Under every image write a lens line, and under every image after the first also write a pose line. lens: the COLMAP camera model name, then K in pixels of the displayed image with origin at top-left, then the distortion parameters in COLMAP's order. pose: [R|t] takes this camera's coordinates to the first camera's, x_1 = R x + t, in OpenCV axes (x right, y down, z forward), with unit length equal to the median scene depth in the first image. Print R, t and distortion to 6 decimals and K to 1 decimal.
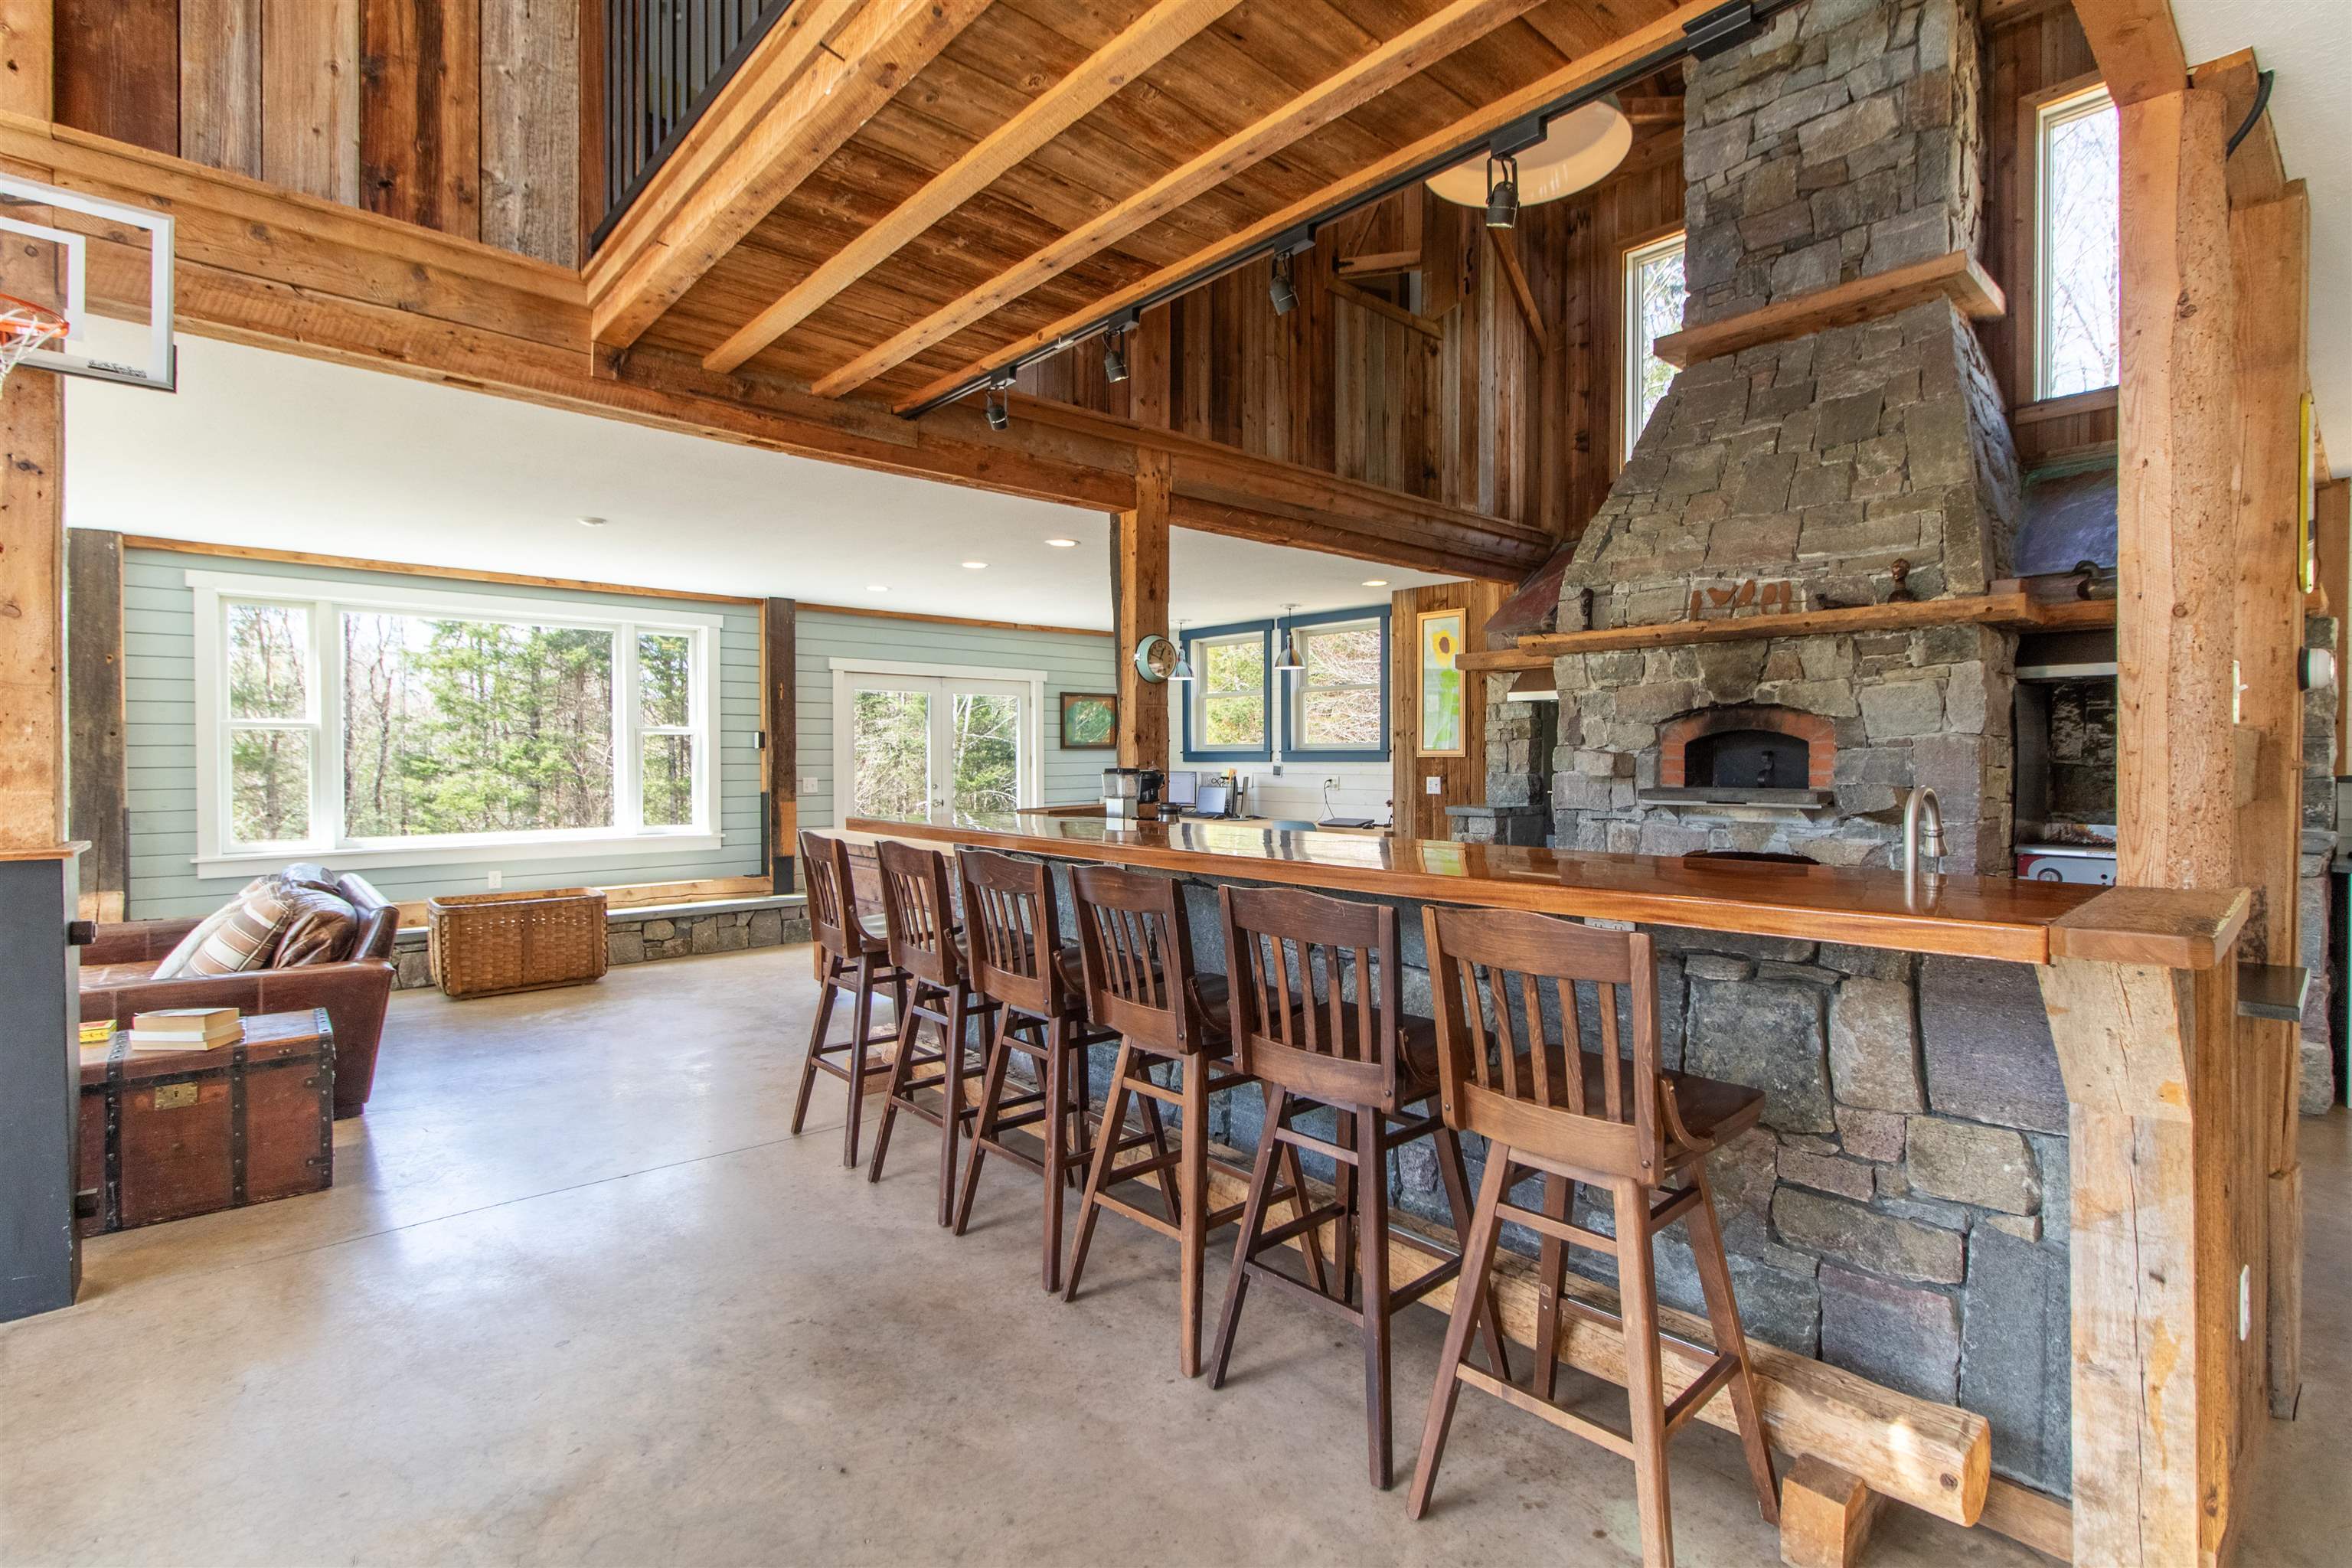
lens RADIAL K [[1096.6, 0, 1141.5], [0, 1096.6, 770.2], [0, 0, 1]] dist [0.000836, 0.000785]
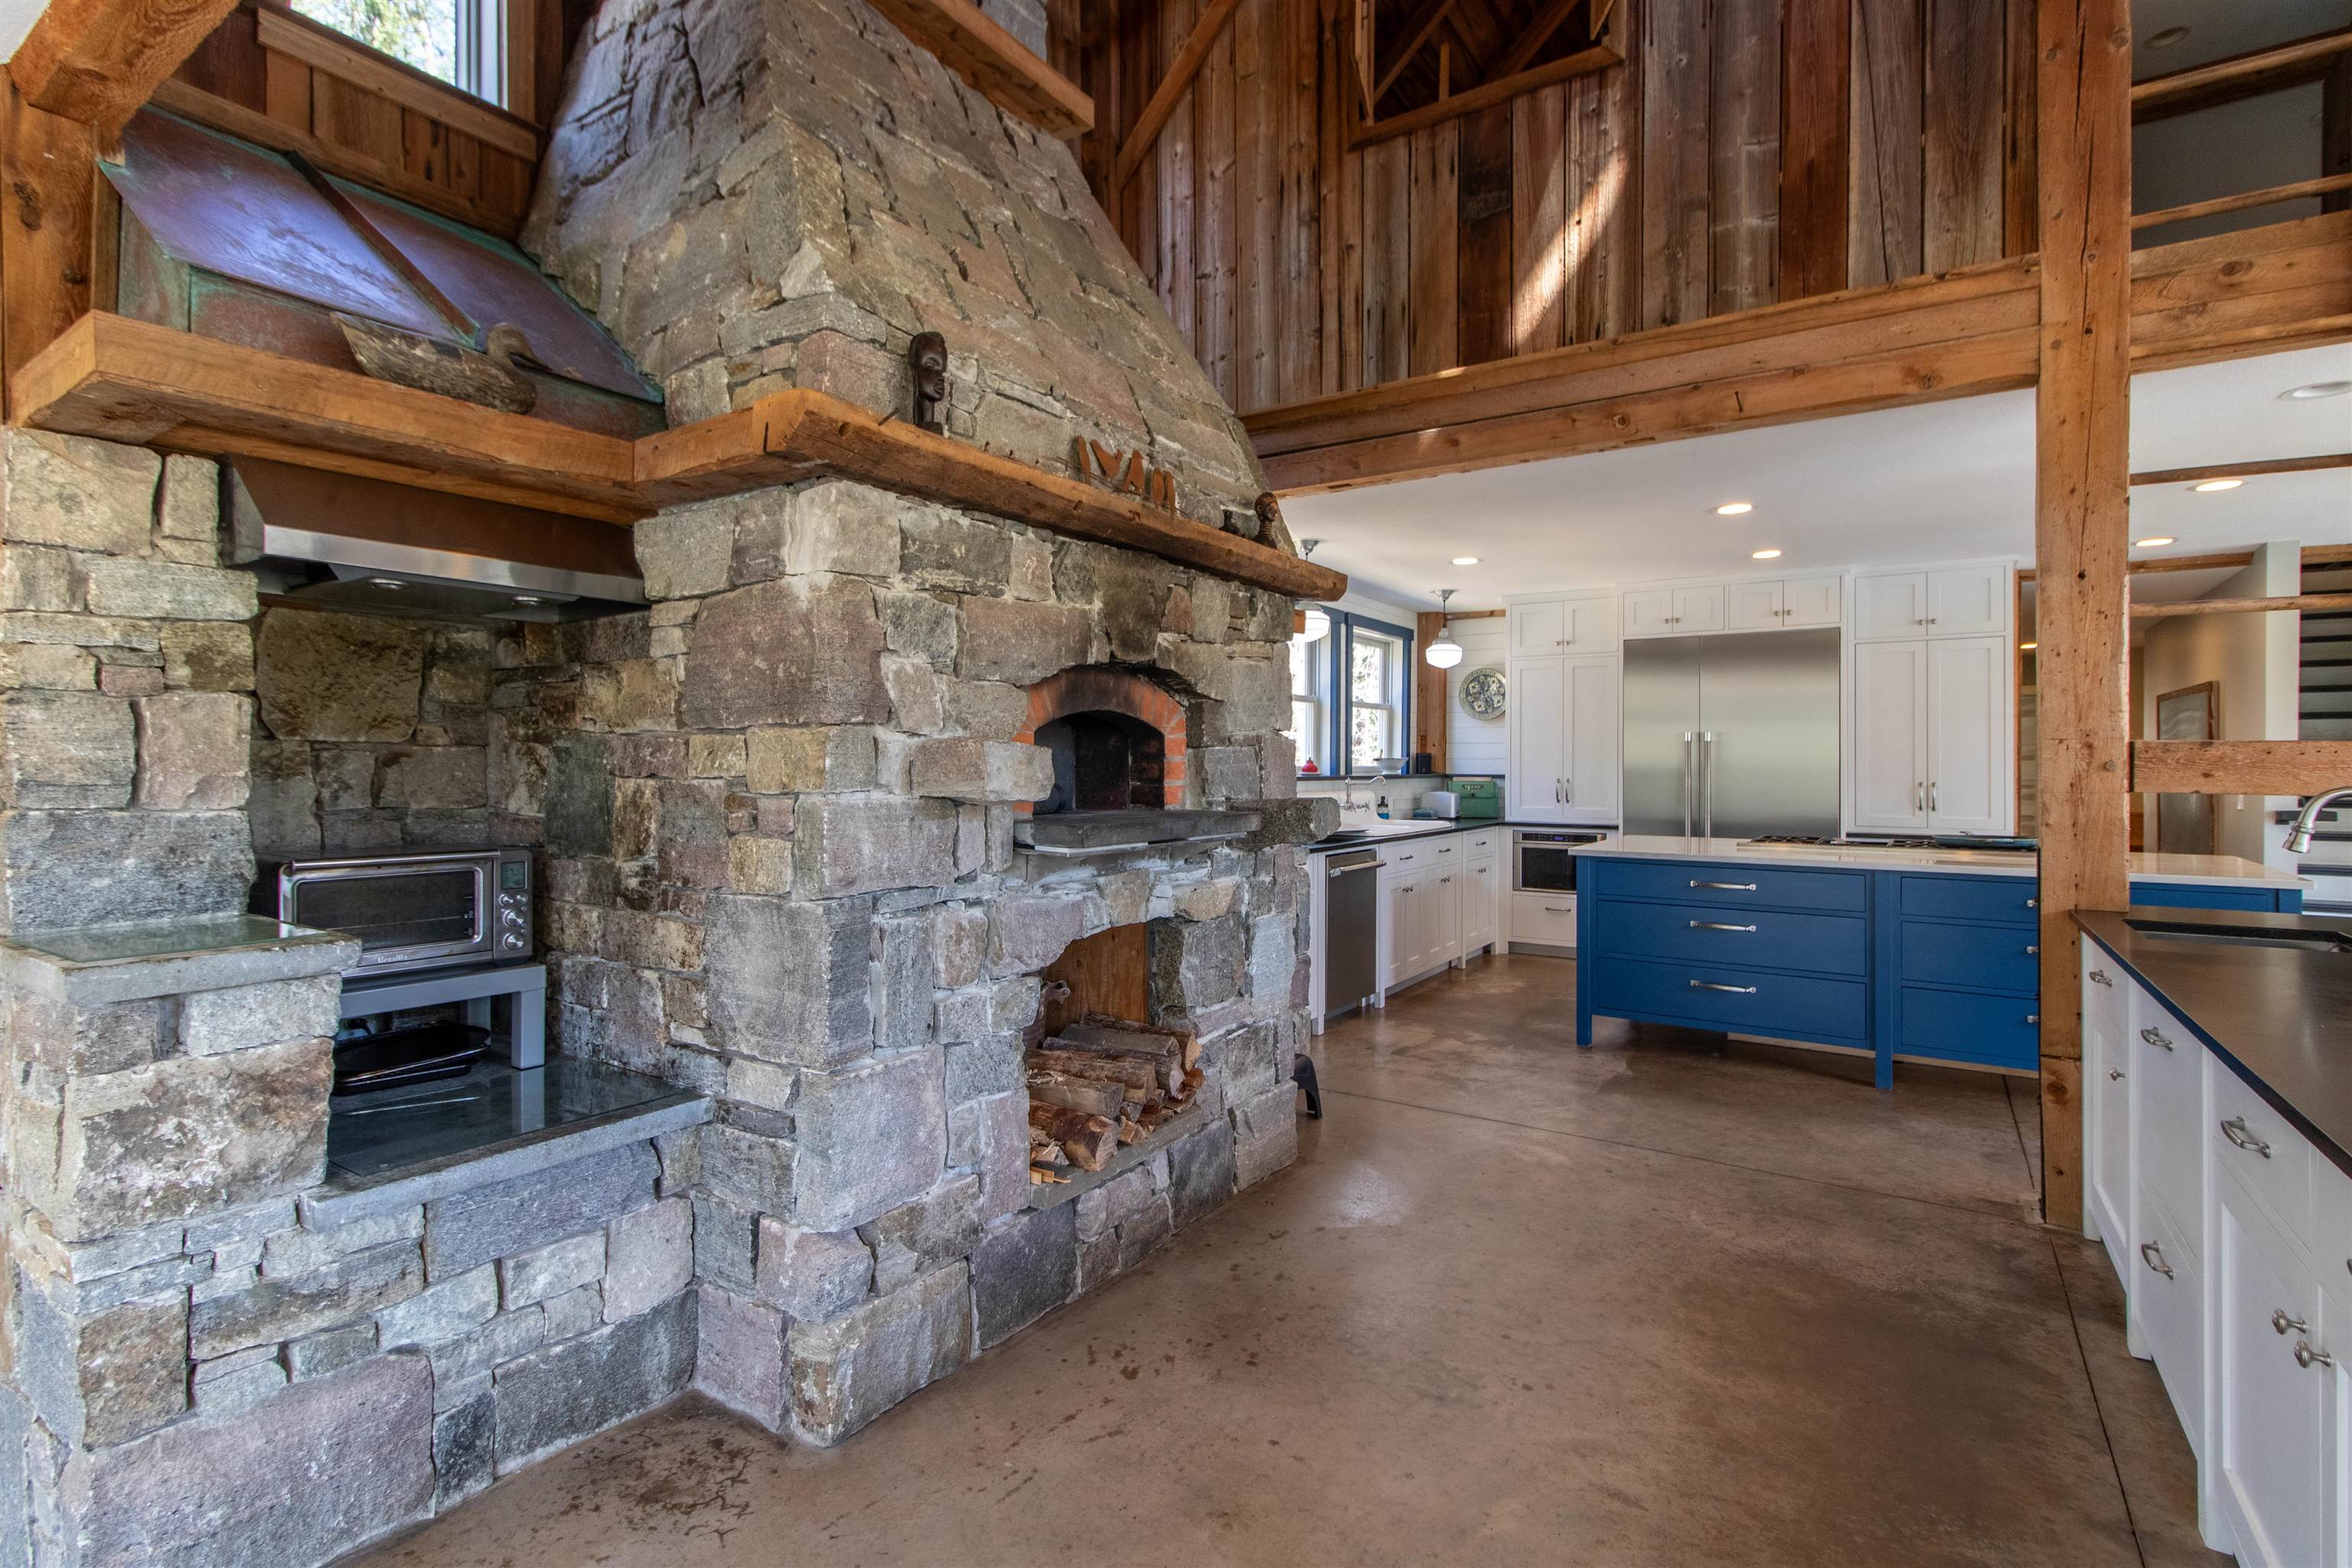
lens RADIAL K [[1096.6, 0, 1224.2], [0, 1096.6, 757.1], [0, 0, 1]] dist [0.000836, 0.000785]
pose [[-0.286752, 0.005955, 0.957986, -0.009238], [0.008051, 0.999960, -0.003806, -0.010816], [-0.957971, 0.006621, -0.286789, 1.162258]]
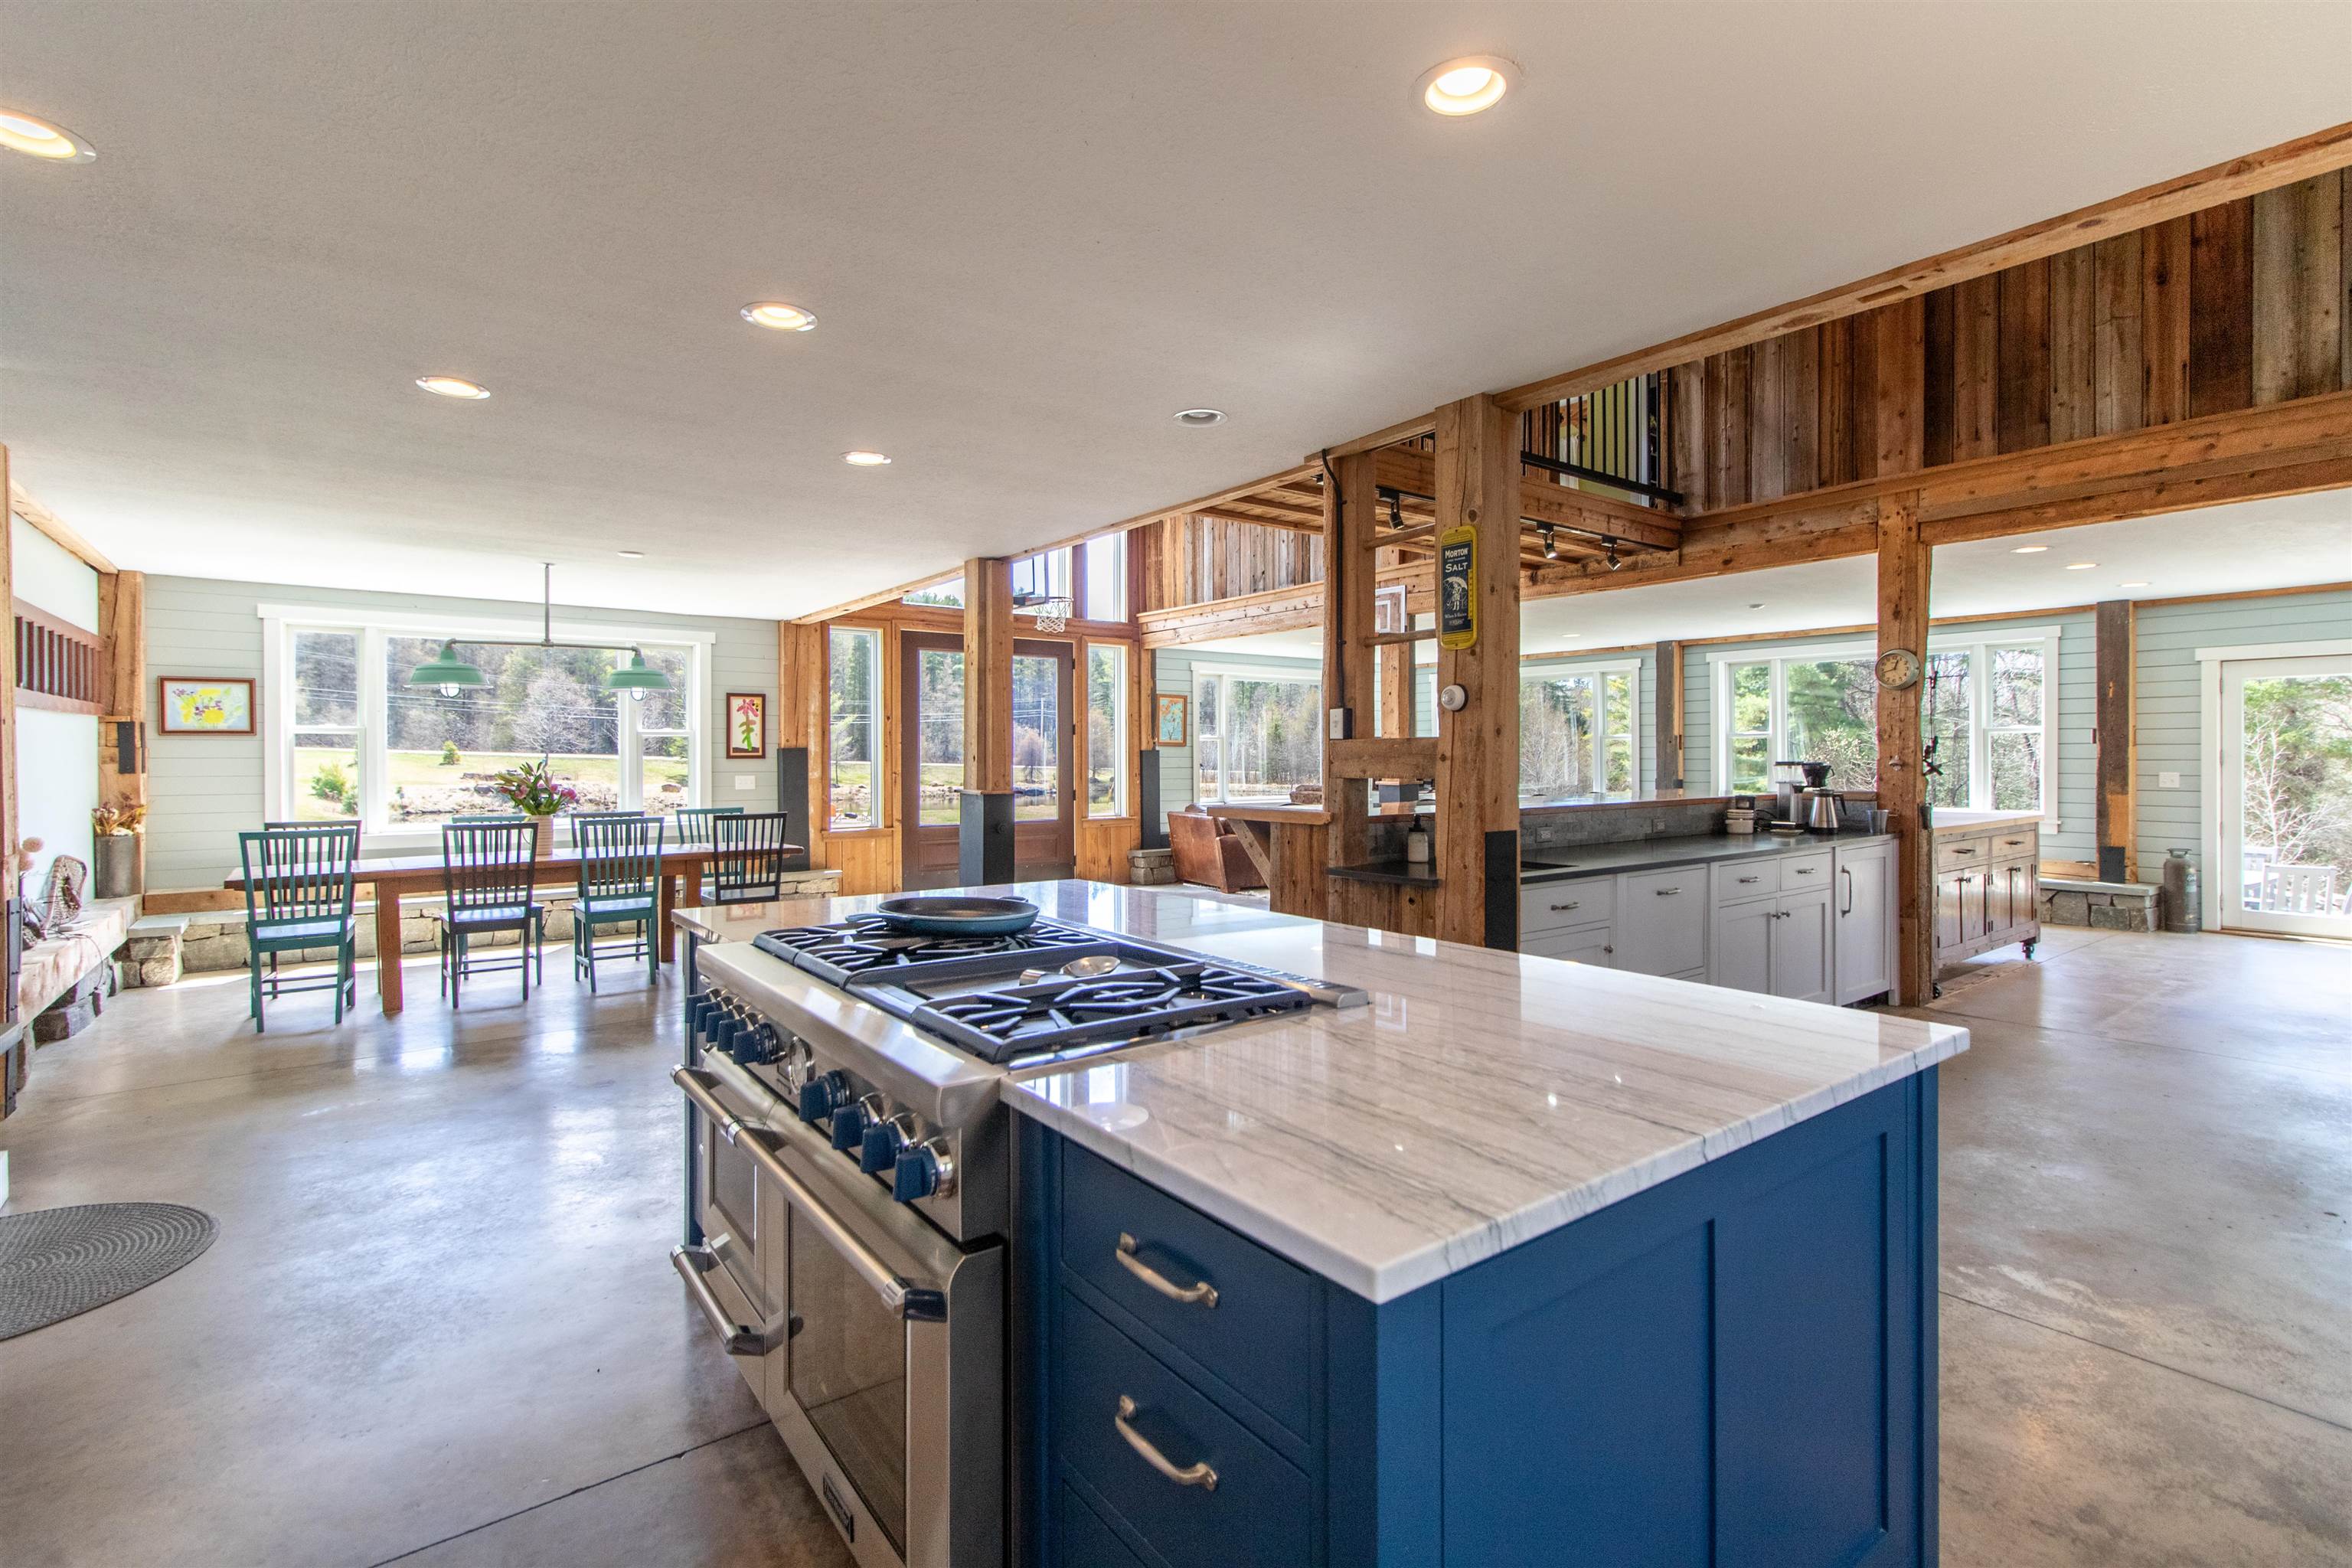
lens RADIAL K [[1096.6, 0, 1185.8], [0, 1096.6, 764.3], [0, 0, 1]] dist [0.000836, 0.000785]
pose [[-0.088880, 0.008748, -0.996004, 1.256107], [-0.009034, 0.999913, 0.009588, -0.003402], [0.996001, 0.009850, -0.088793, 0.340452]]
